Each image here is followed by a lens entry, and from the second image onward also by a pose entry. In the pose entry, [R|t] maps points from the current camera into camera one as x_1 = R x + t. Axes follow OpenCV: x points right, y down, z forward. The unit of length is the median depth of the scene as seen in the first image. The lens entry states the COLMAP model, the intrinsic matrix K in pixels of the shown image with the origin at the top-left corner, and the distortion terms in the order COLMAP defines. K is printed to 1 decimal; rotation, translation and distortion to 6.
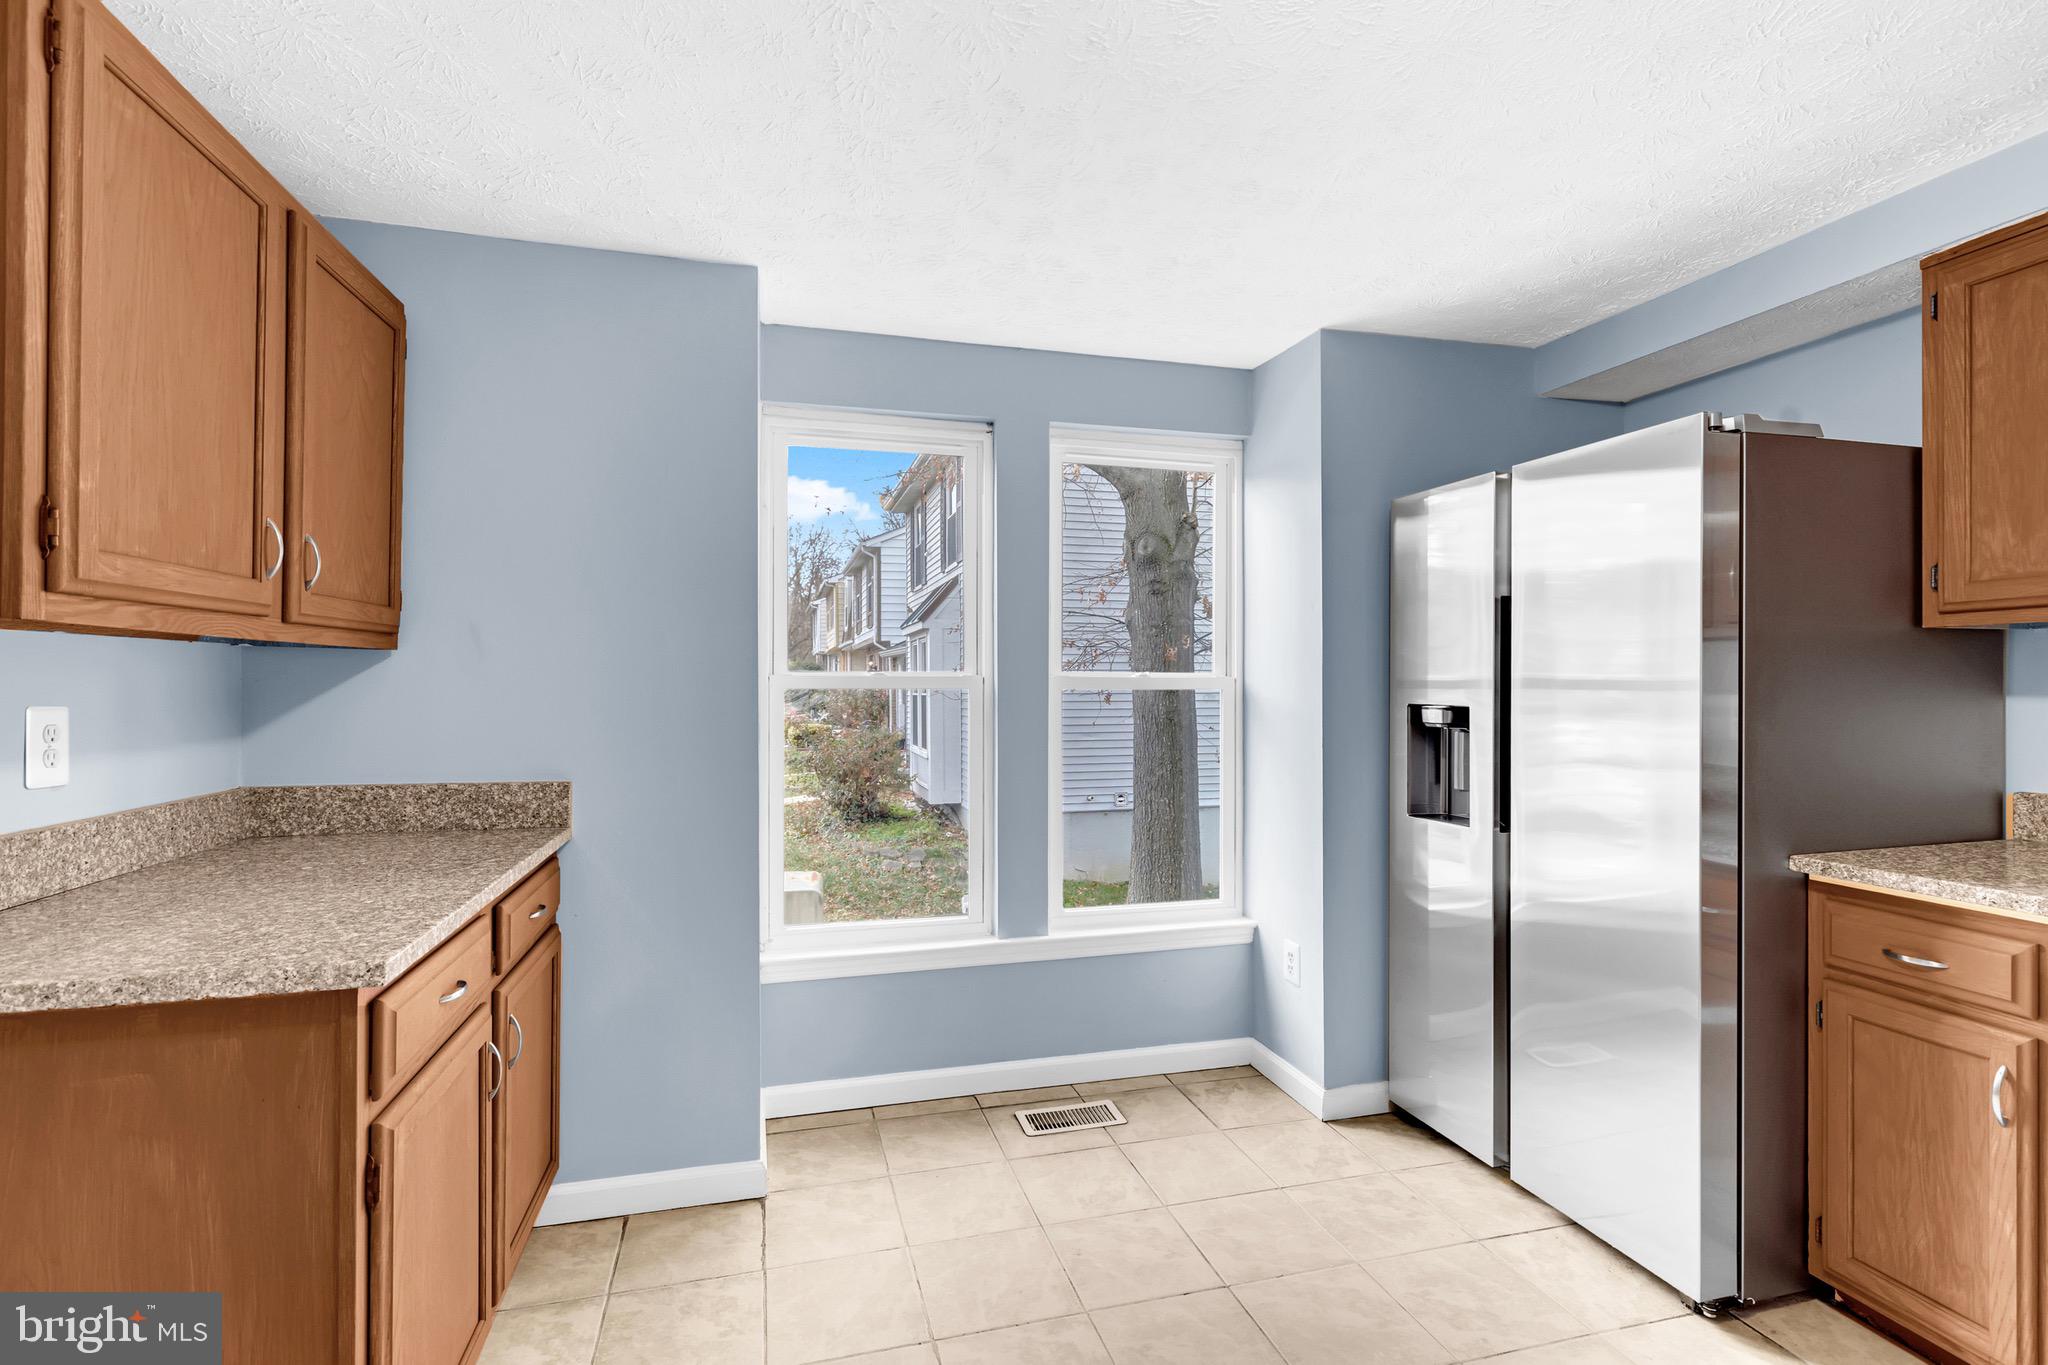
lens RADIAL K [[938.8, 0, 1016.8], [0, 938.8, 678.3], [0, 0, 1]] dist [0.003787, -0.001962]
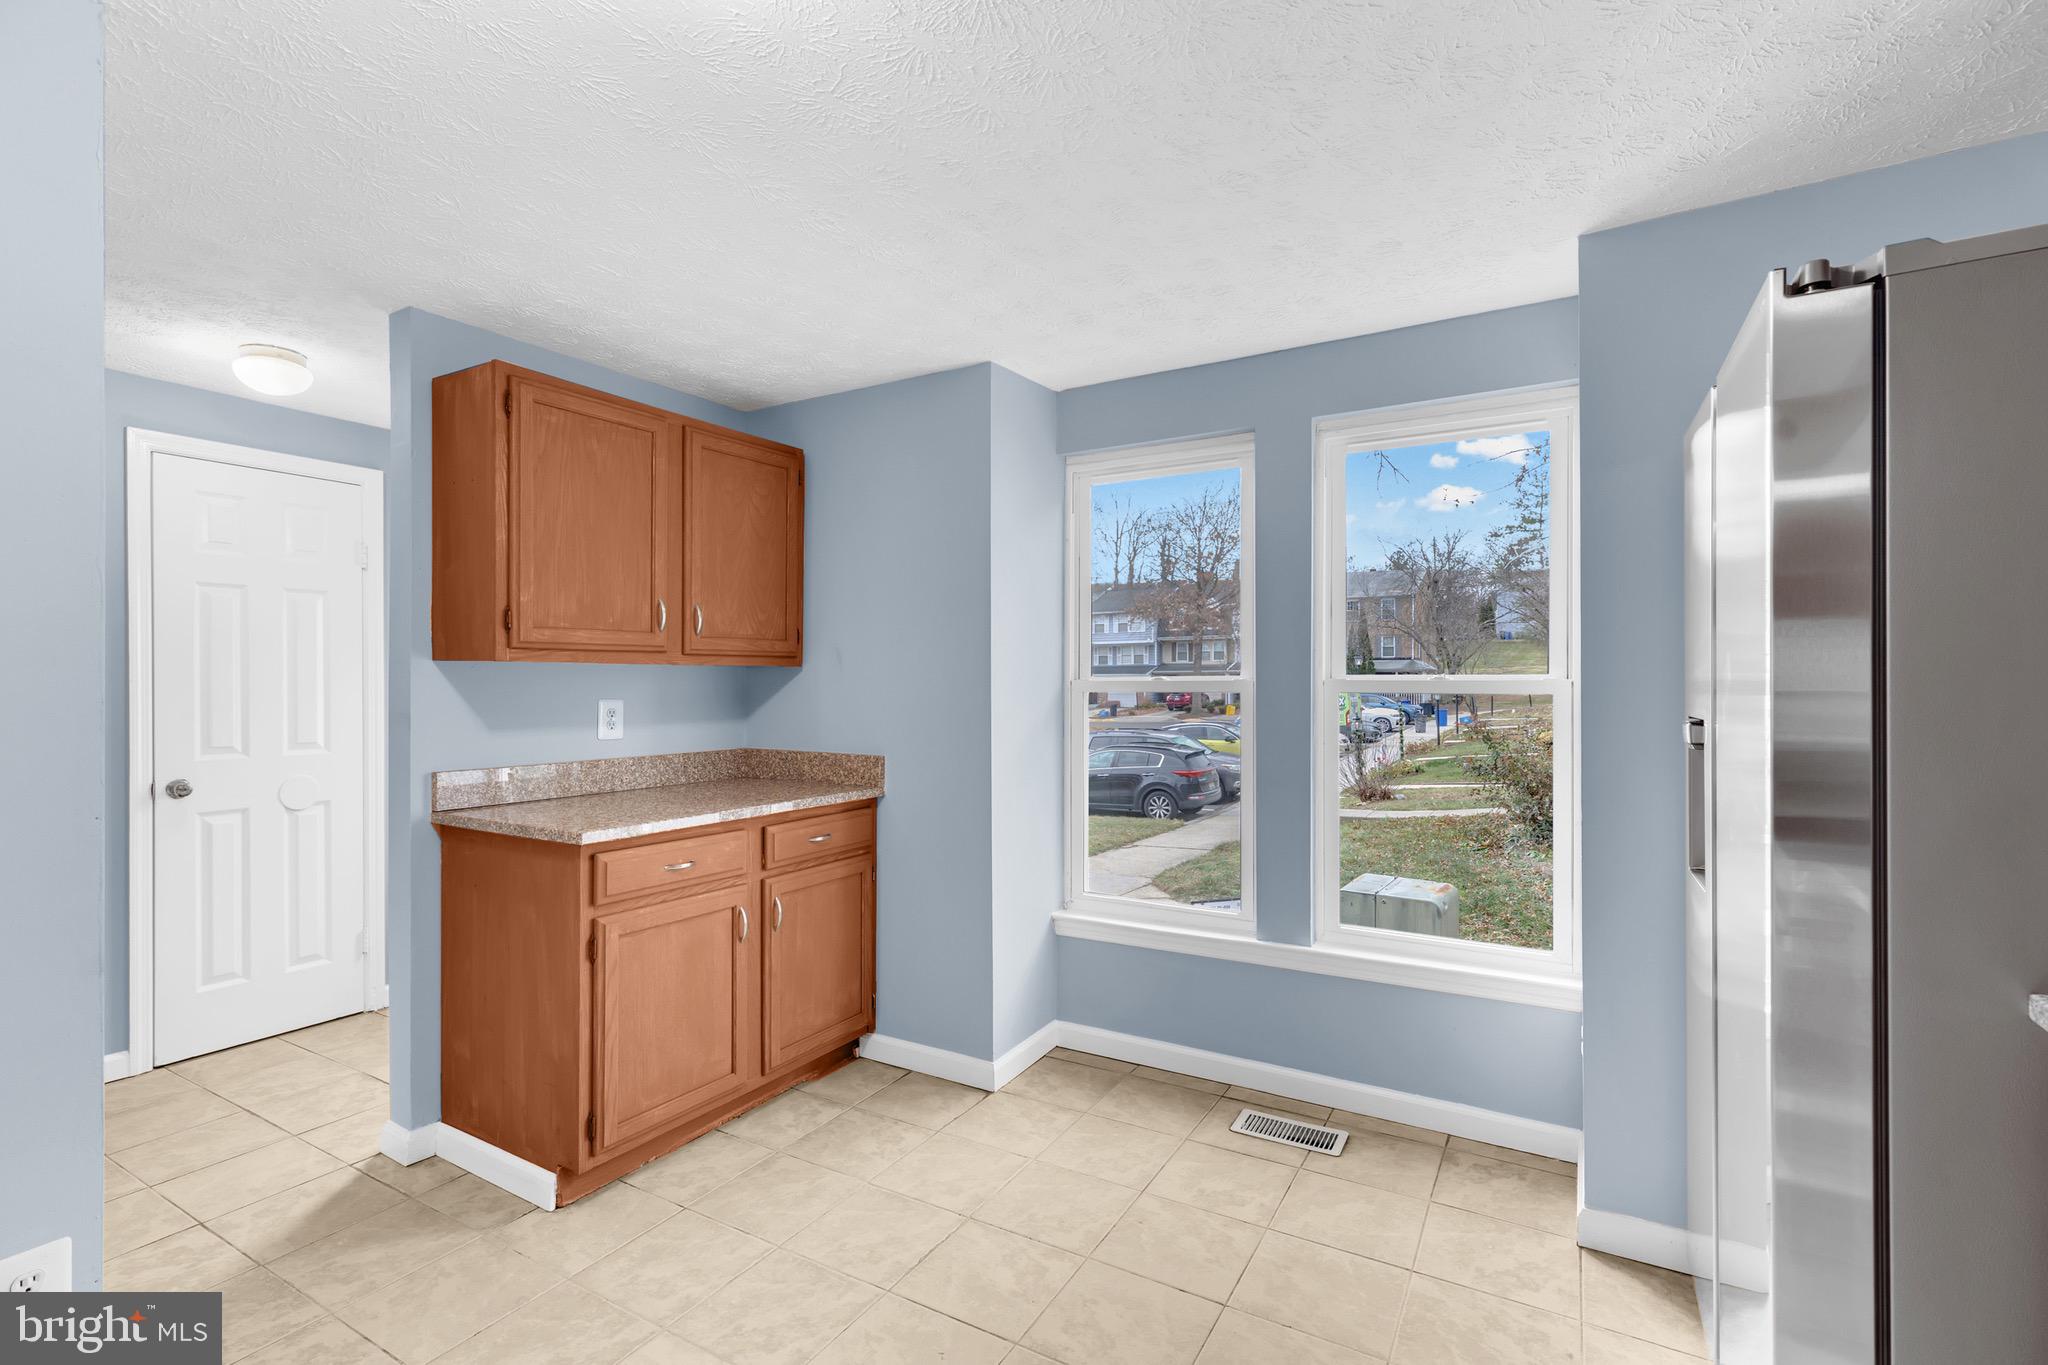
lens RADIAL K [[938.8, 0, 1039.6], [0, 938.8, 677.1], [0, 0, 1]] dist [0.003787, -0.001962]
pose [[0.703605, -0.007116, -0.710556, 0.753178], [0.005041, 0.999975, -0.005023, -0.002641], [0.710573, -0.000048, 0.703623, 0.167359]]
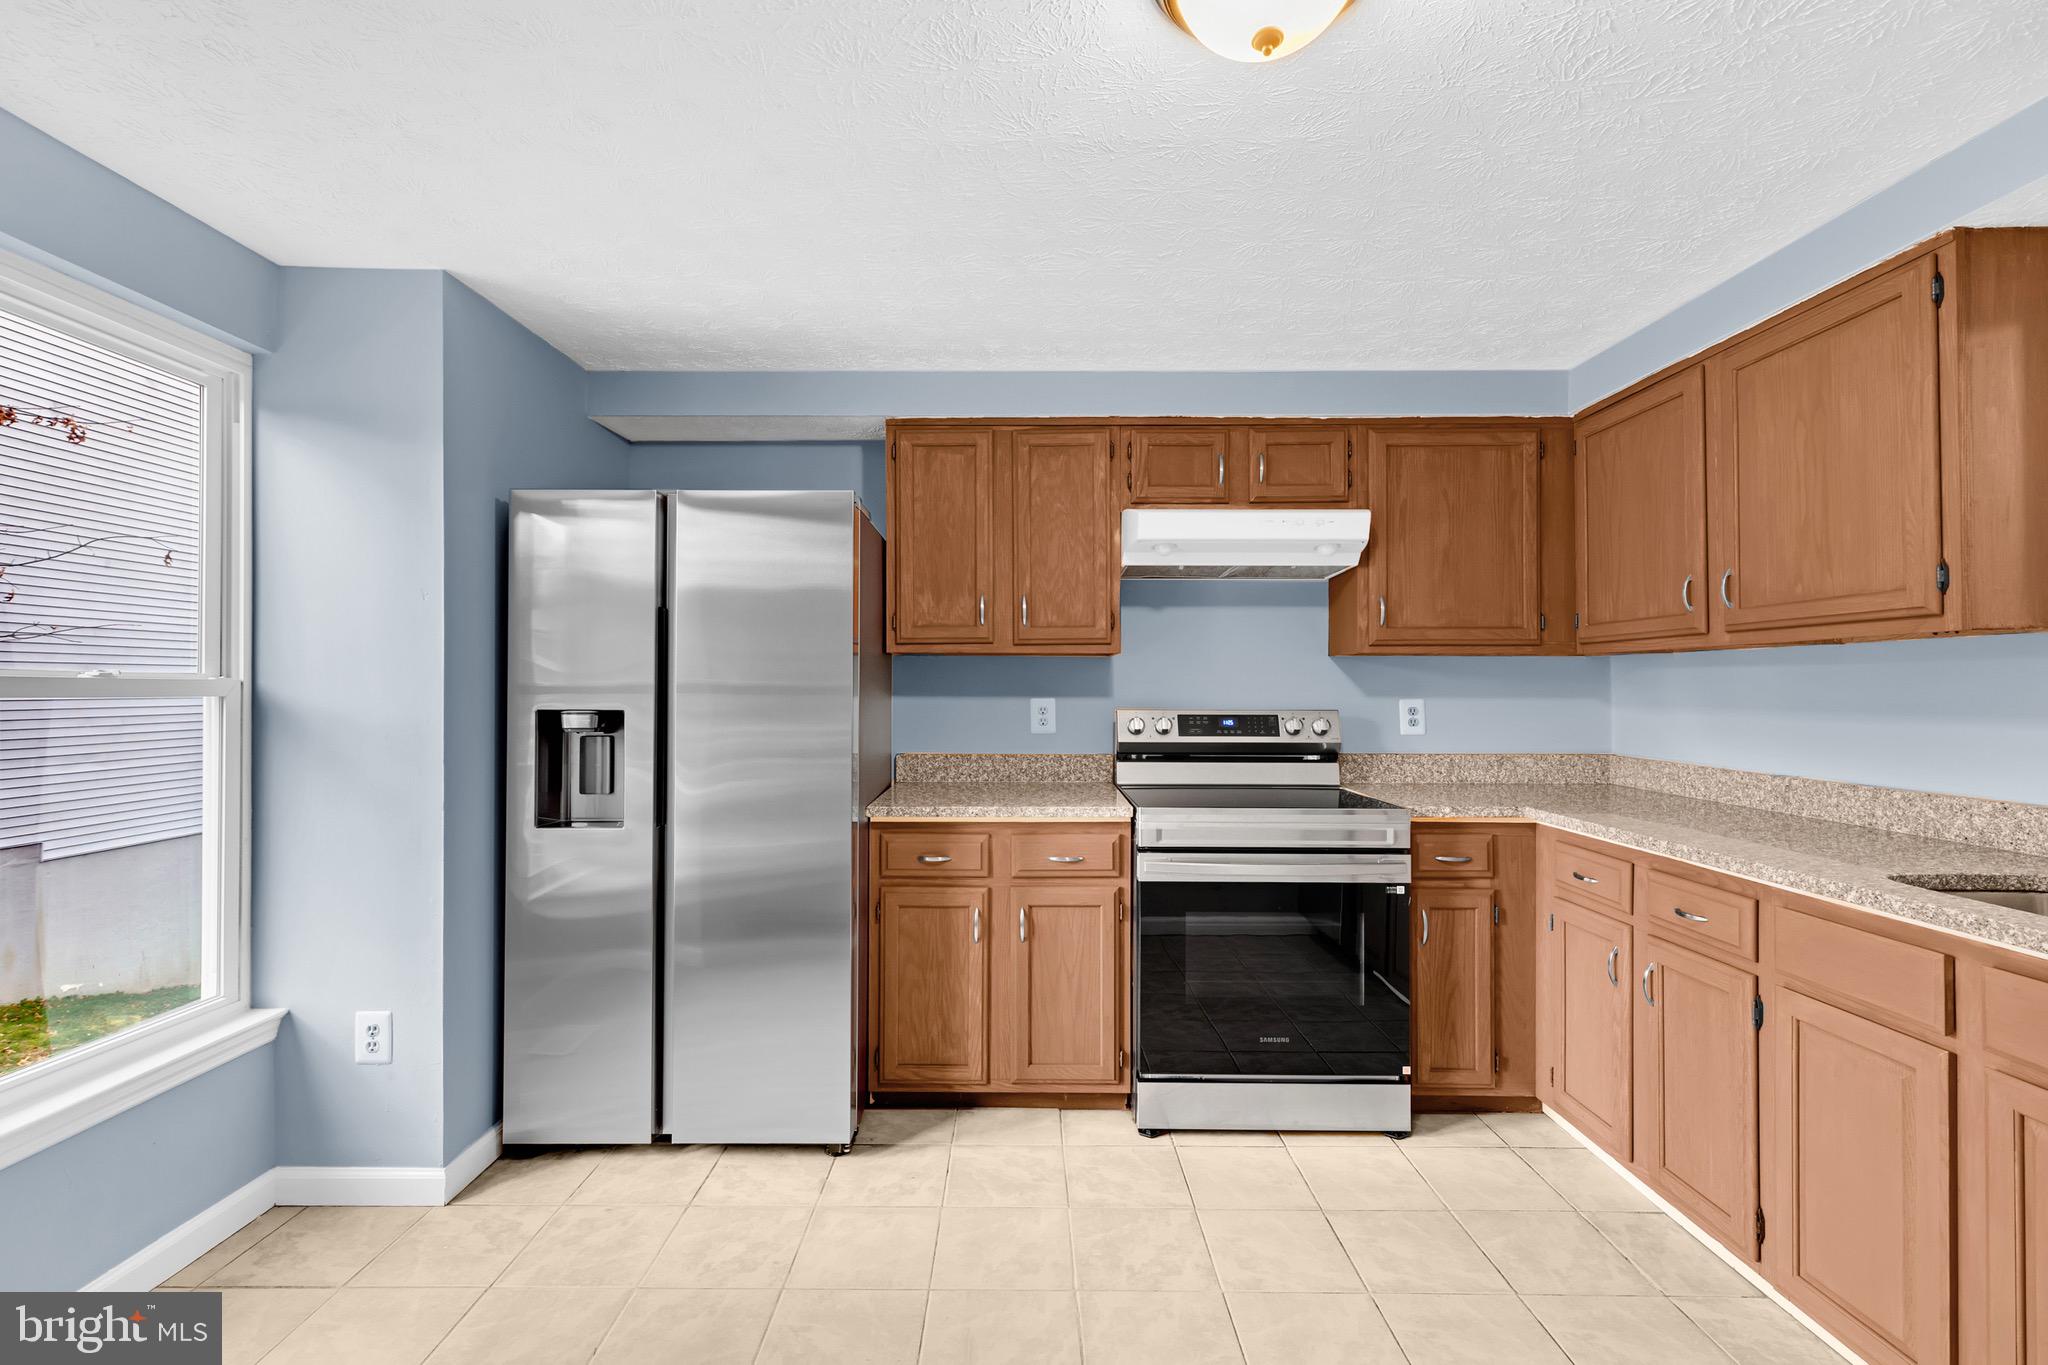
lens RADIAL K [[938.8, 0, 1008.1], [0, 938.8, 671.2], [0, 0, 1]] dist [0.003787, -0.001962]
pose [[0.260881, 0.015886, 0.965240, -0.482628], [-0.006647, 0.999870, -0.014659, -0.000954], [-0.965348, -0.002592, 0.260953, 0.381551]]
